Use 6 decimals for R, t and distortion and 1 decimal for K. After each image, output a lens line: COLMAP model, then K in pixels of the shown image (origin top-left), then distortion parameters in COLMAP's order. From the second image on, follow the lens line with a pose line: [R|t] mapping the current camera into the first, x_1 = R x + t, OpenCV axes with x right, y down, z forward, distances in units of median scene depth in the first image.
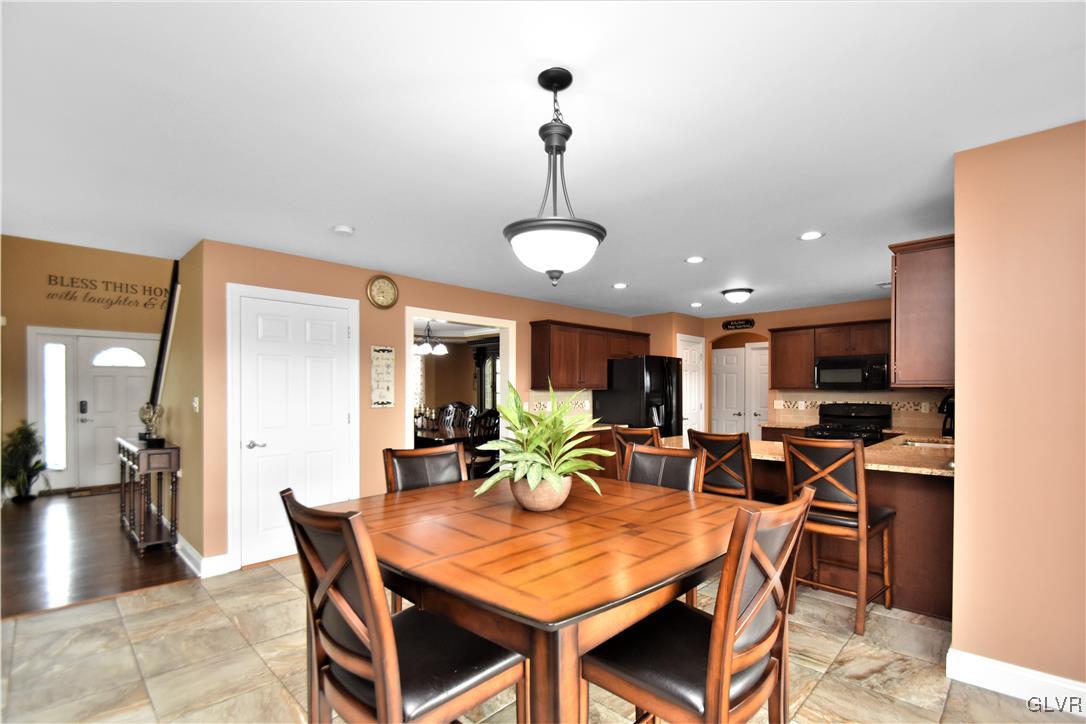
lens RADIAL K [[501.7, 0, 550.6], [0, 501.7, 390.5], [0, 0, 1]] dist [0.009681, -0.015212]
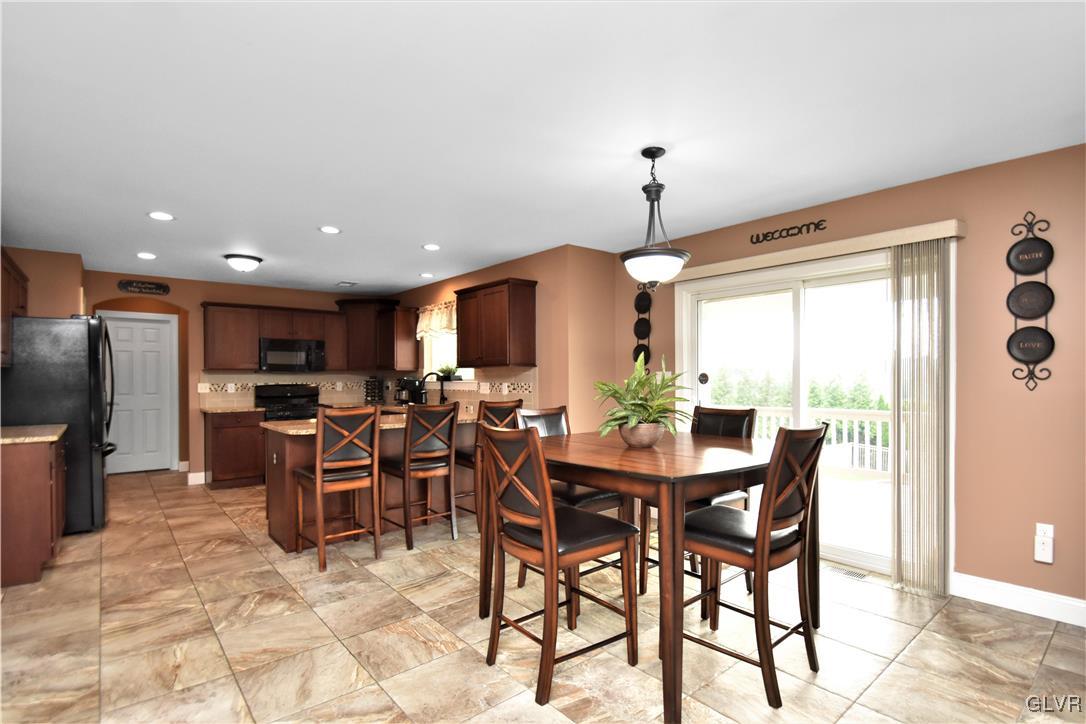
lens RADIAL K [[530.5, 0, 548.0], [0, 530.5, 376.0], [0, 0, 1]] dist [0.002648, -0.012554]
pose [[0.105193, 0.001669, 0.994450, -0.595993], [0.003102, 0.999993, -0.002006, 0.016019], [-0.994447, 0.003296, 0.105187, 0.443831]]
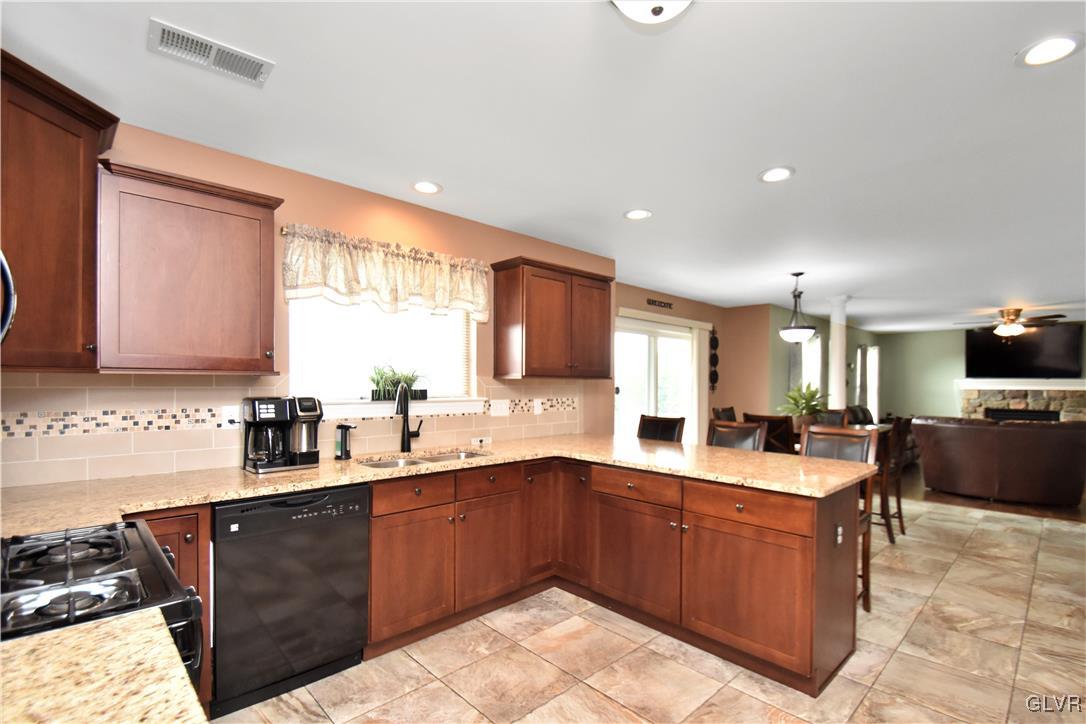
lens RADIAL K [[501.7, 0, 550.6], [0, 501.7, 390.5], [0, 0, 1]] dist [0.009681, -0.015212]
pose [[-0.999317, -0.006857, 0.036310, 0.497541], [-0.006297, 0.999860, 0.015503, 0.001408], [-0.036412, 0.015264, -0.999220, 1.489615]]
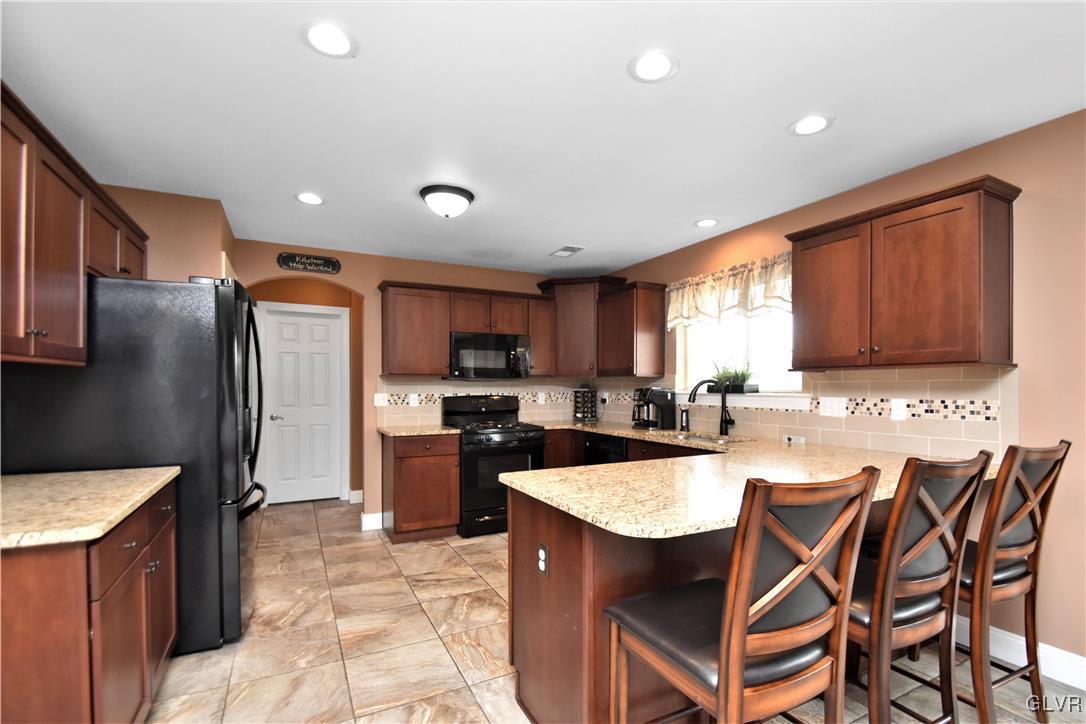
lens RADIAL K [[501.7, 0, 550.6], [0, 501.7, 390.5], [0, 0, 1]] dist [0.009681, -0.015212]
pose [[0.320153, -0.007207, 0.947338, -0.136115], [-0.002537, 0.999961, 0.008464, 0.014796], [-0.947362, -0.005113, 0.320122, 0.856104]]
